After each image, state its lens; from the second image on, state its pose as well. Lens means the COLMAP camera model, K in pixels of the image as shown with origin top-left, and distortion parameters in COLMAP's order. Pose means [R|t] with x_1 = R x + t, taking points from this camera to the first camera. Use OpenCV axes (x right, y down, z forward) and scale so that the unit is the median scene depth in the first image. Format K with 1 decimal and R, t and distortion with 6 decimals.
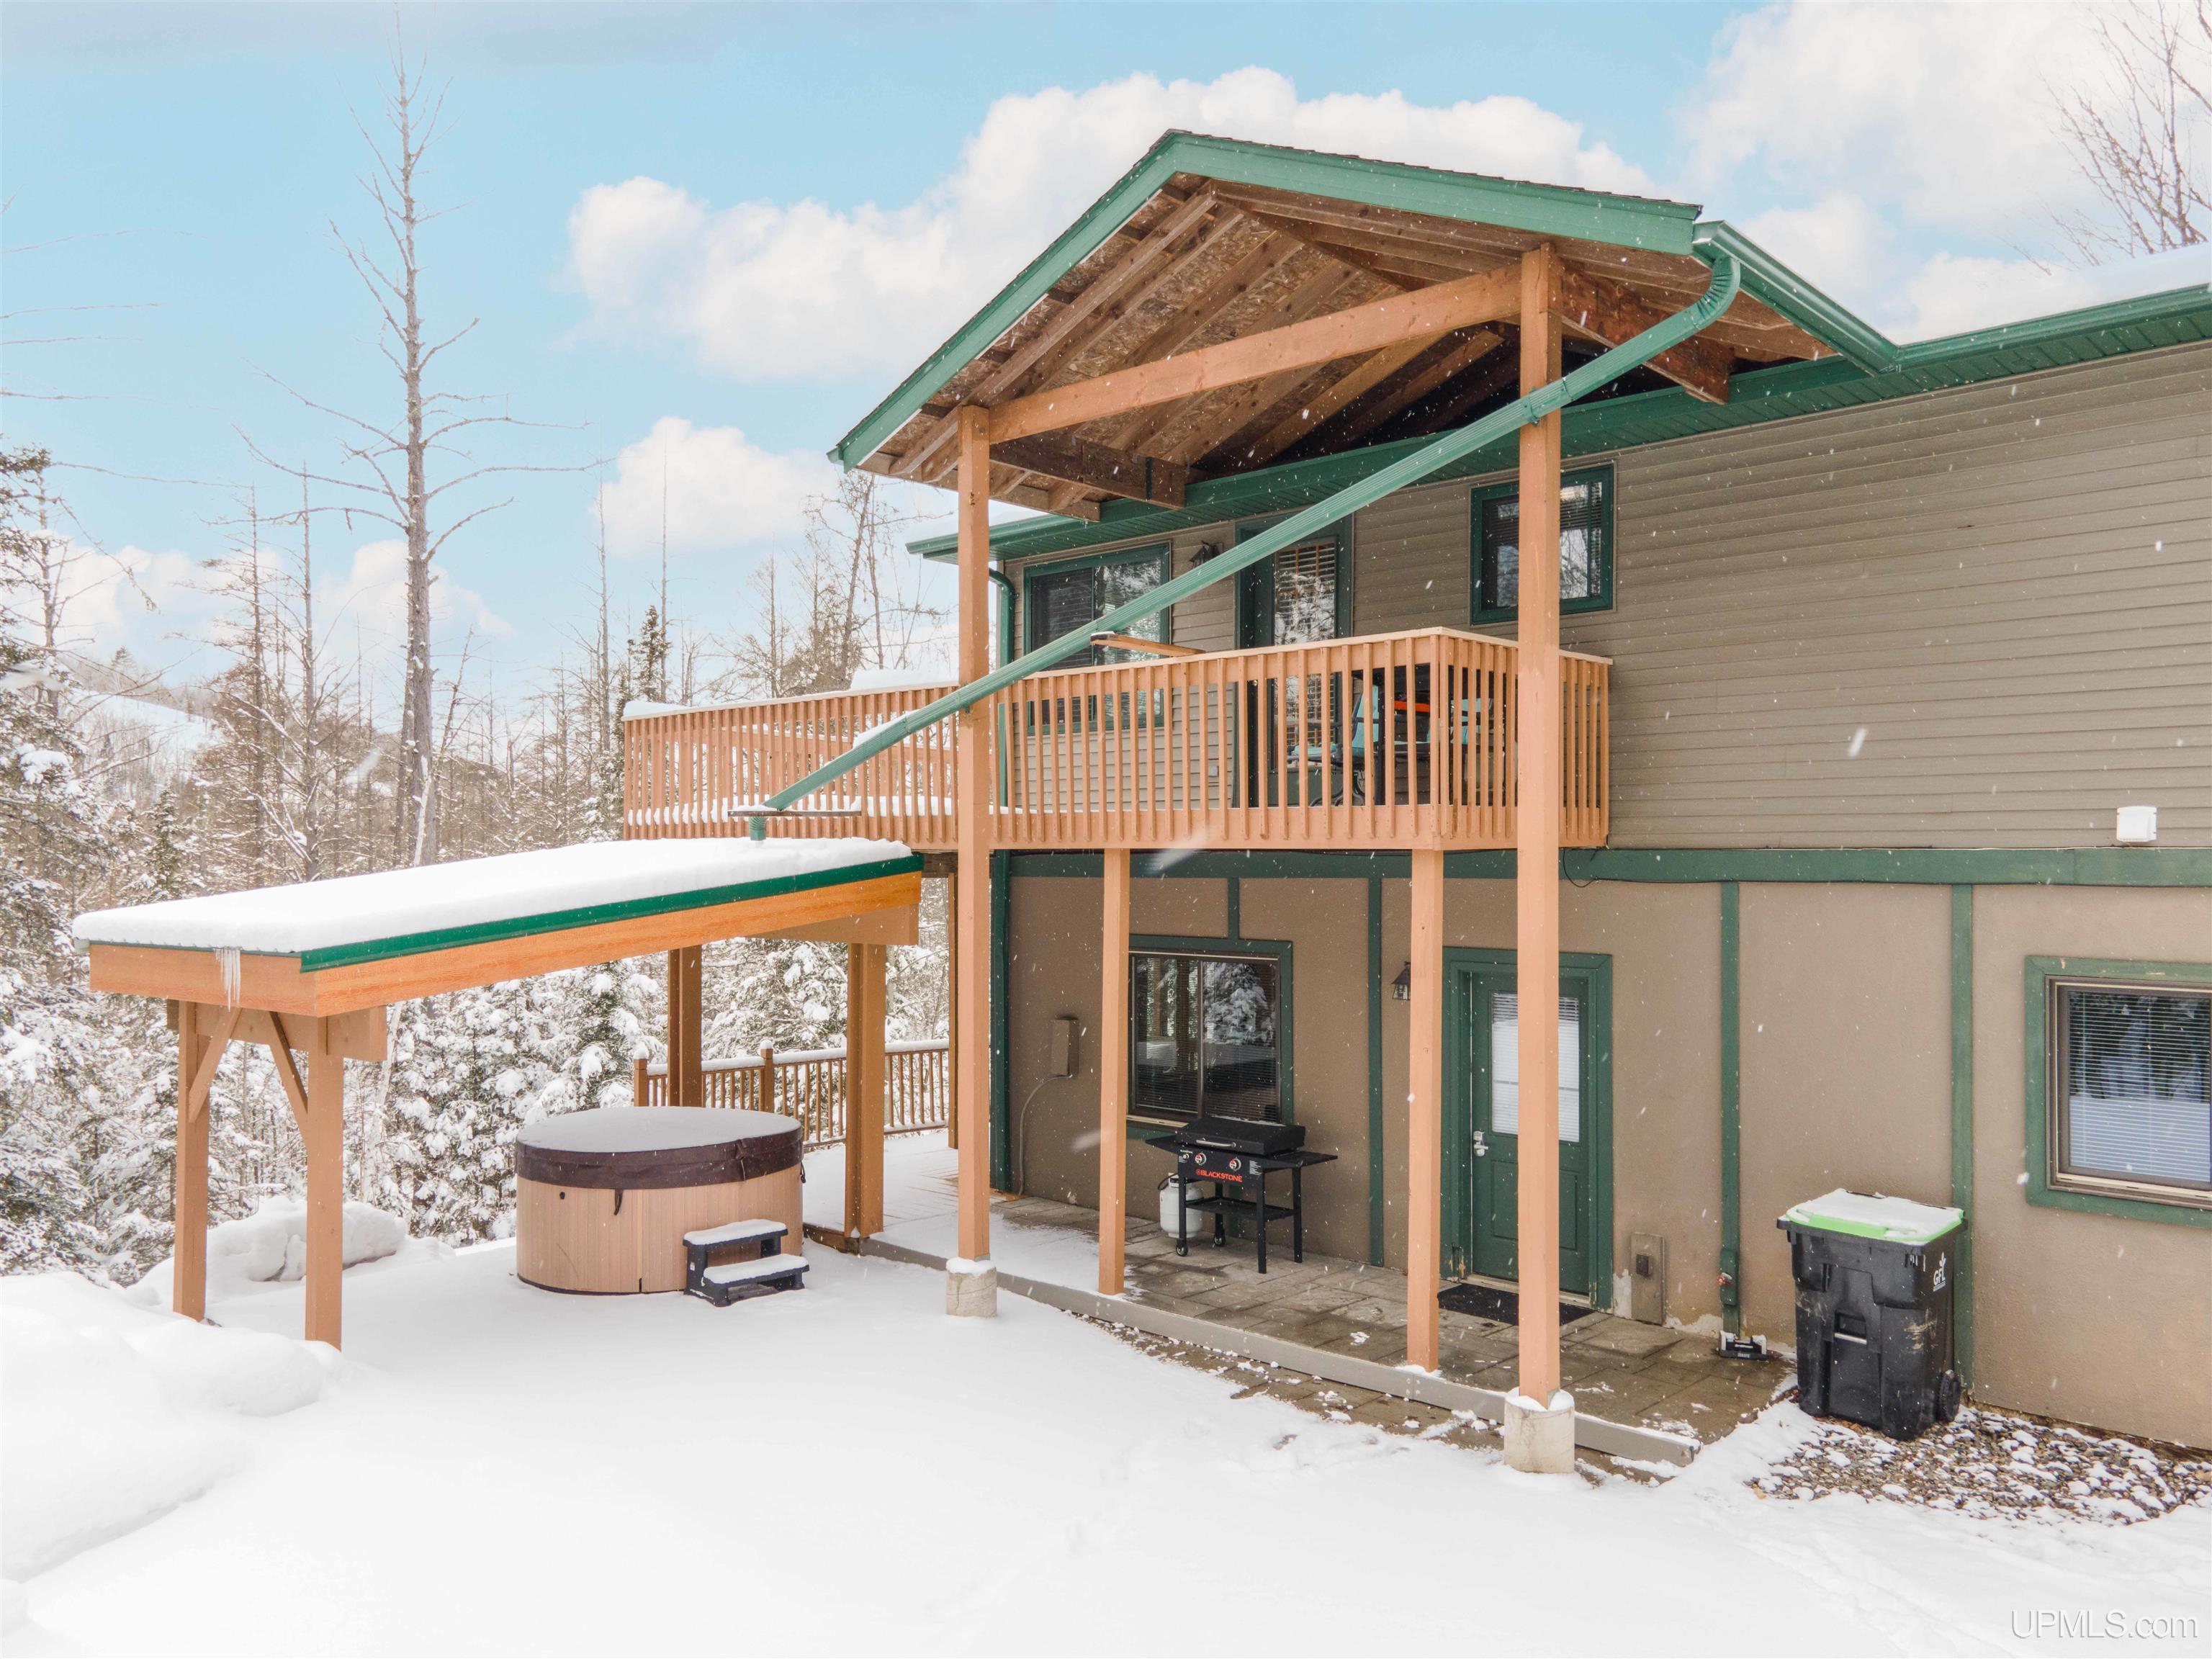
lens RADIAL K [[1632.8, 0, 1113.0], [0, 1632.8, 857.6], [0, 0, 1]] dist [0.019499, 0.004384]
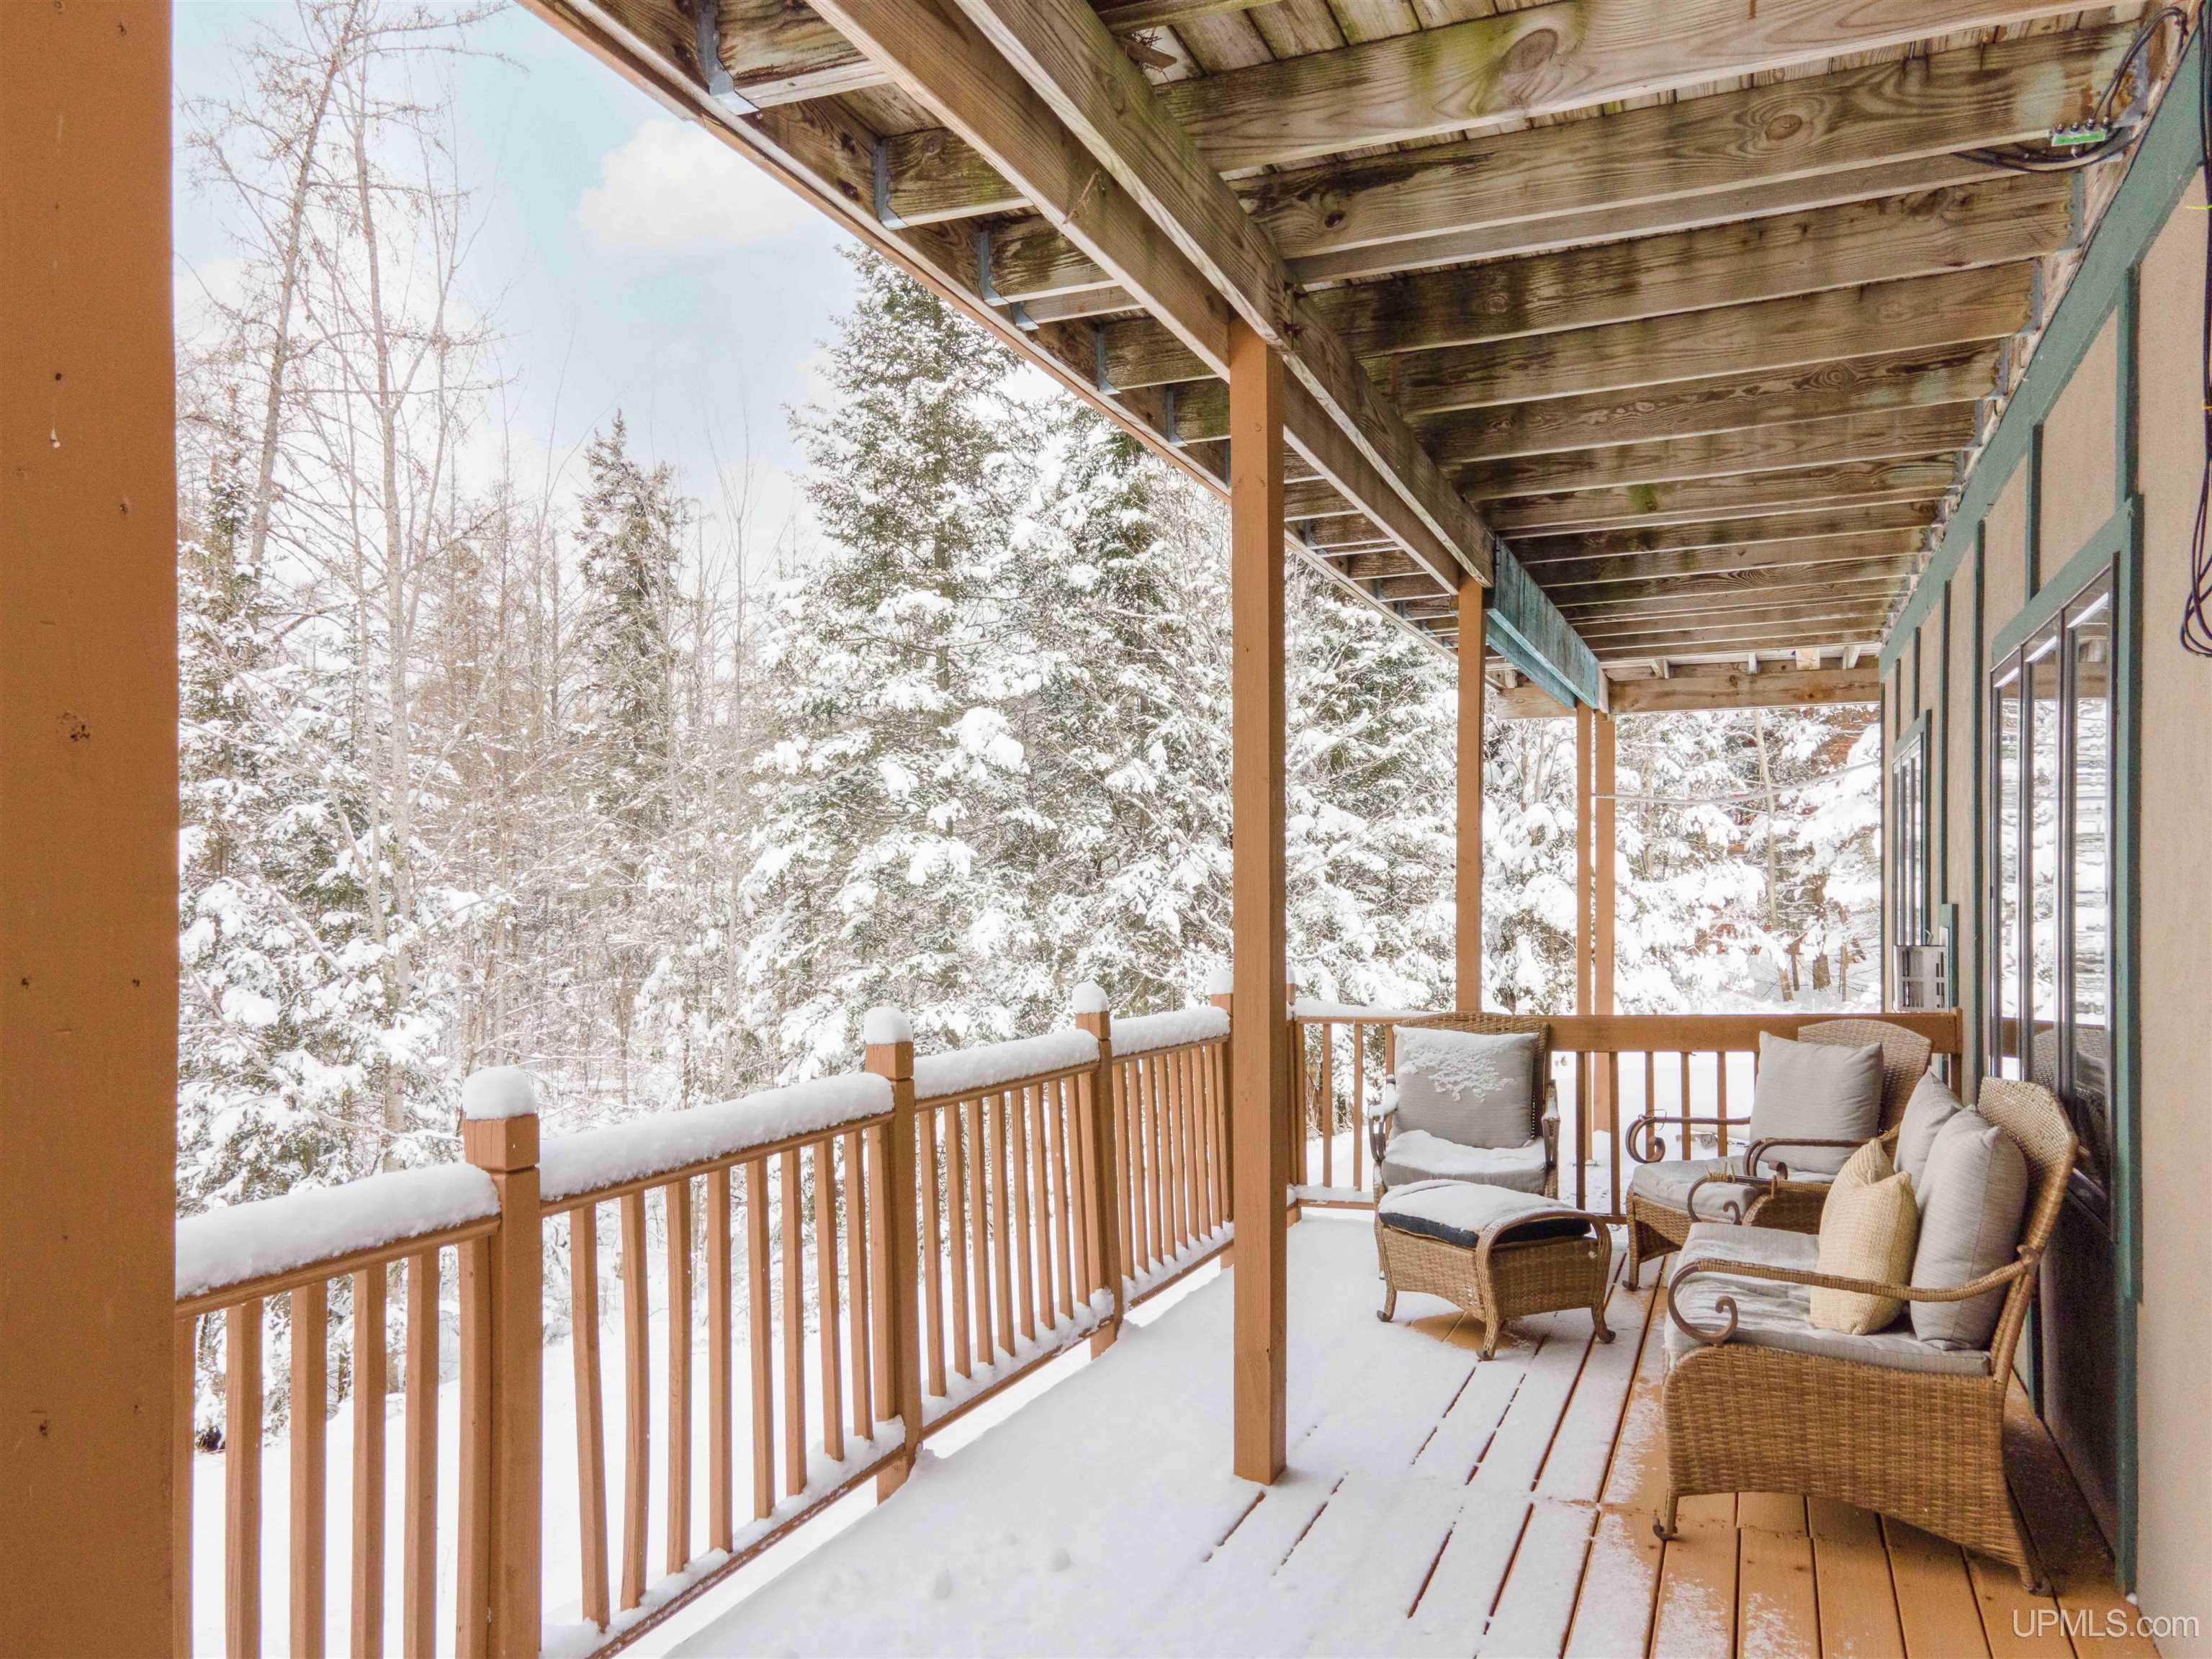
lens RADIAL K [[1596.5, 0, 1144.9], [0, 1596.5, 891.0], [0, 0, 1]] dist [-0.000576, 0.002812]
pose [[0.927079, -0.005973, 0.374819, -0.115376], [-0.002000, 0.999780, 0.020879, 0.048461], [-0.374862, -0.020106, 0.926863, 0.448358]]
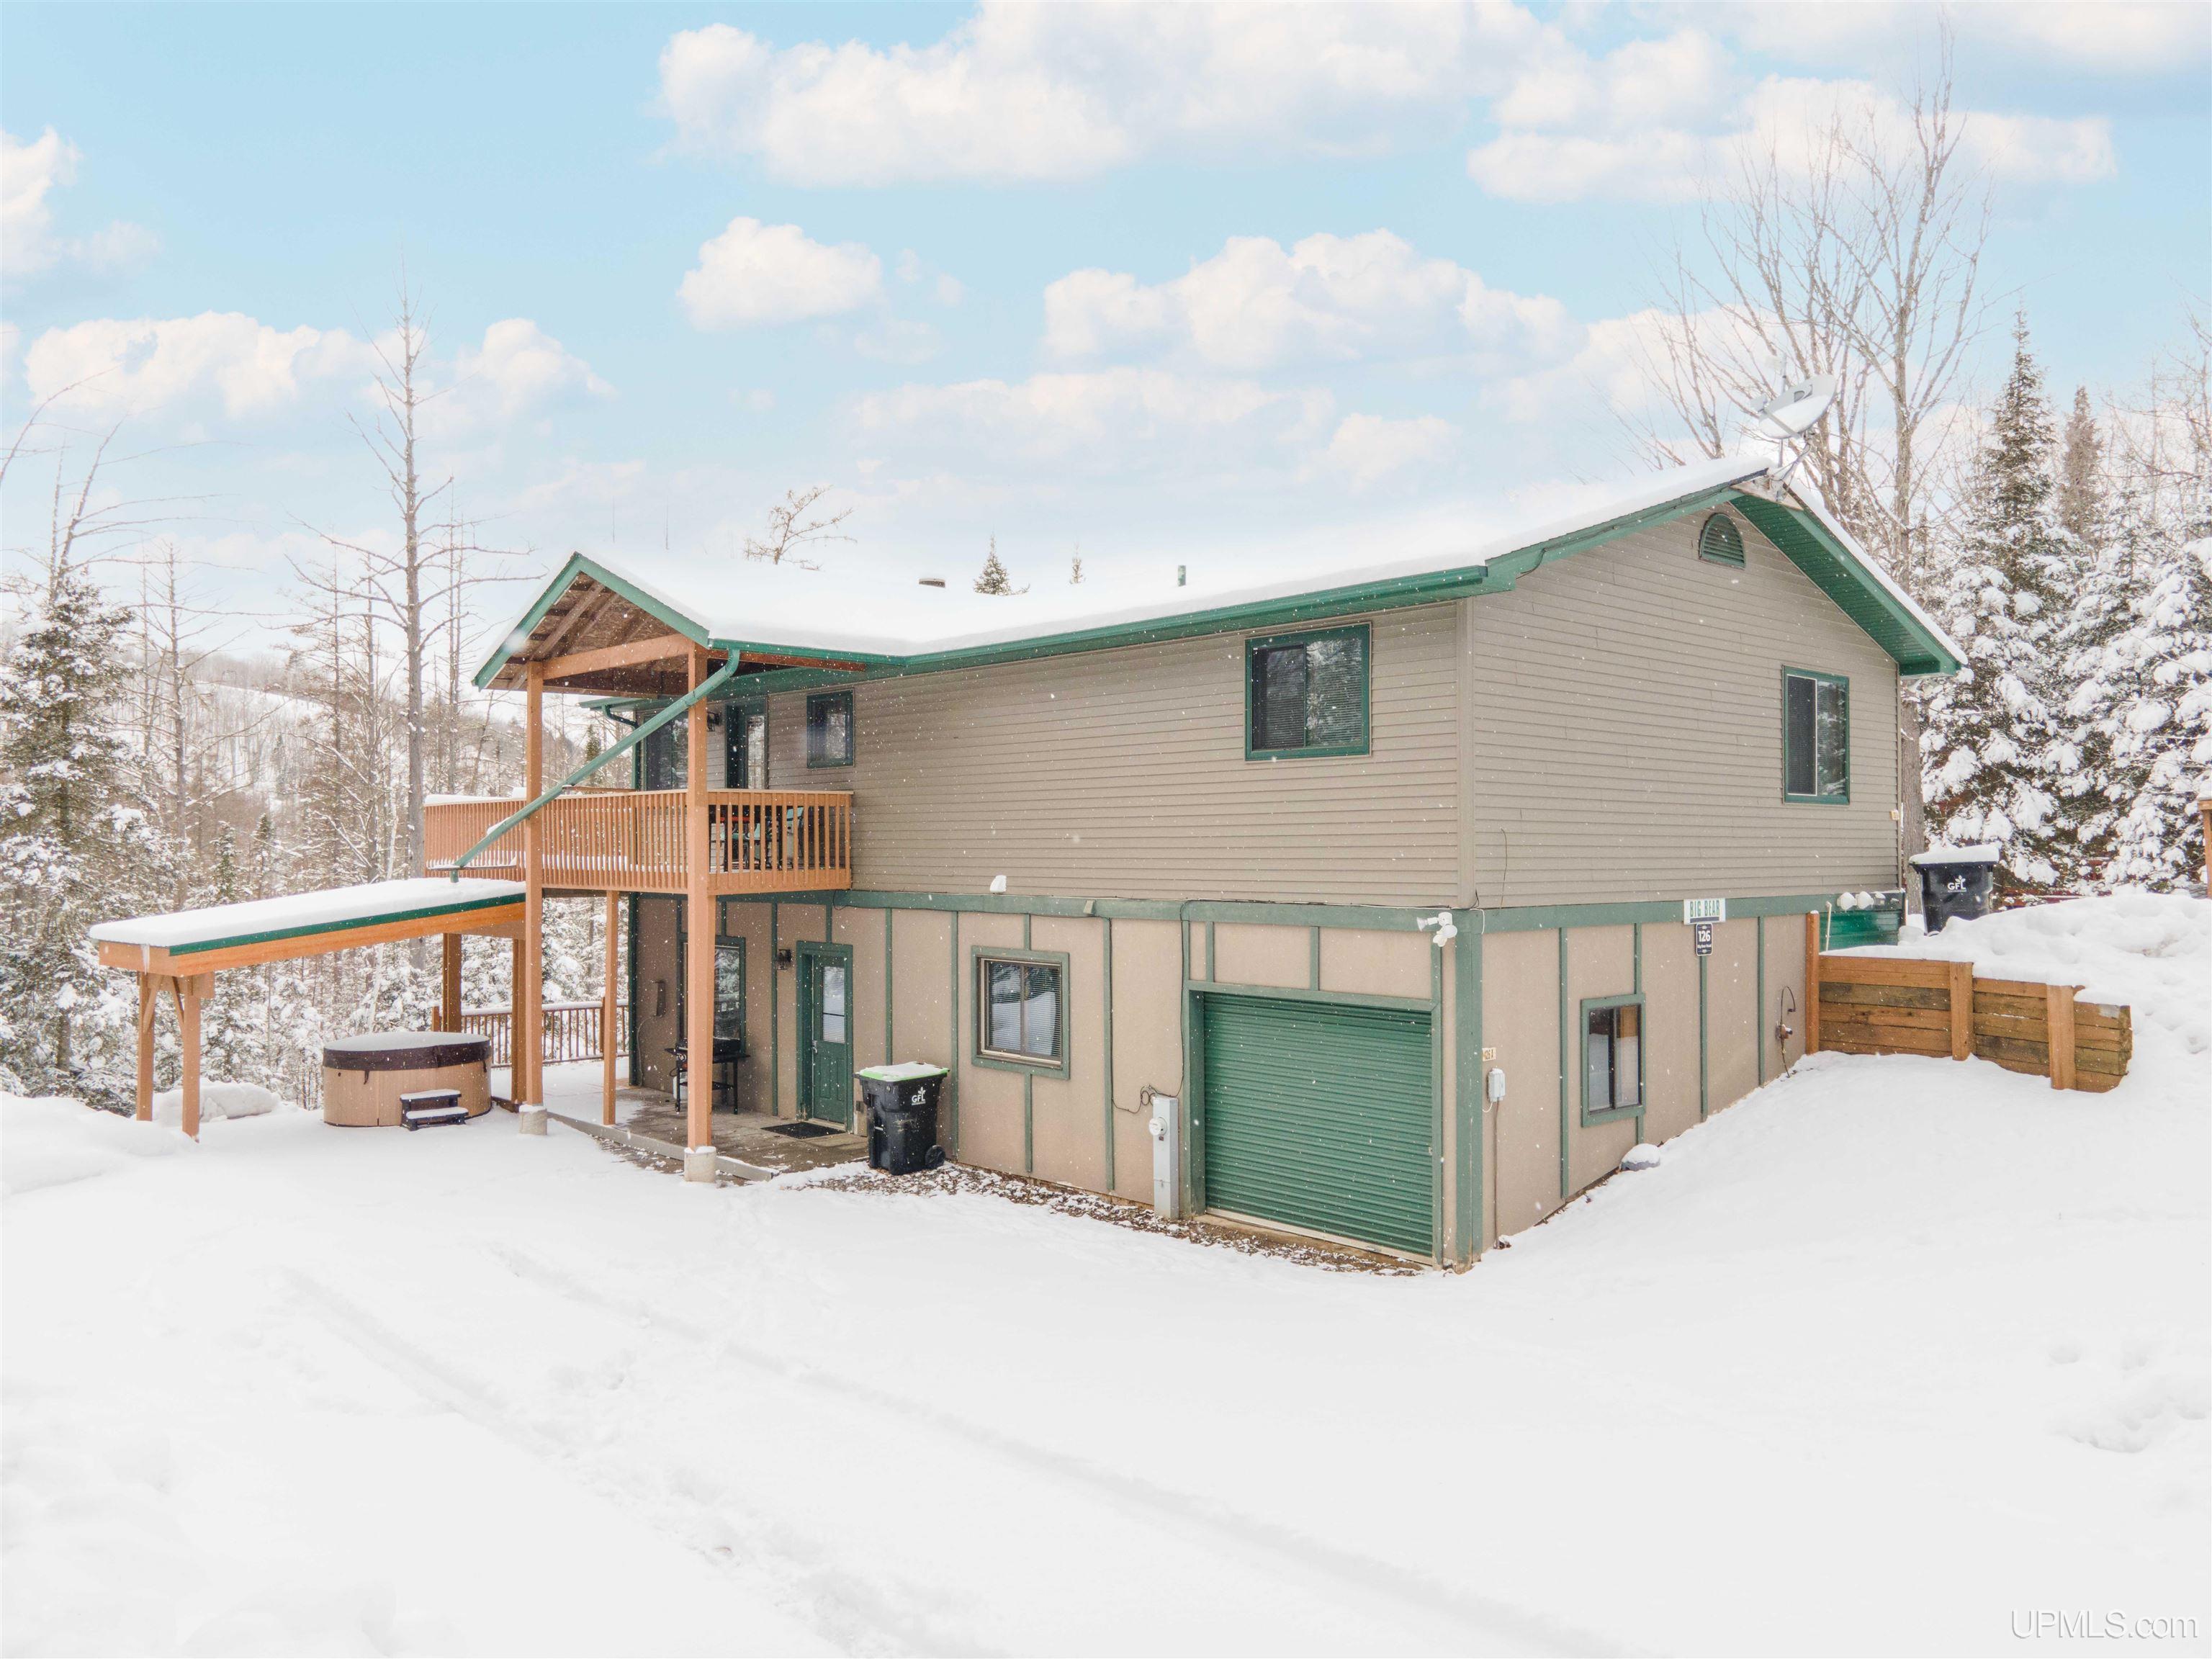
lens RADIAL K [[1598.0, 0, 1169.9], [0, 1598.0, 822.6], [0, 0, 1]] dist [-0.006878, -0.005446]
pose [[0.999064, -0.006007, -0.042833, 0.275257], [0.005526, 0.999920, -0.011347, -0.022357], [0.042897, 0.011100, 0.999018, -0.312456]]
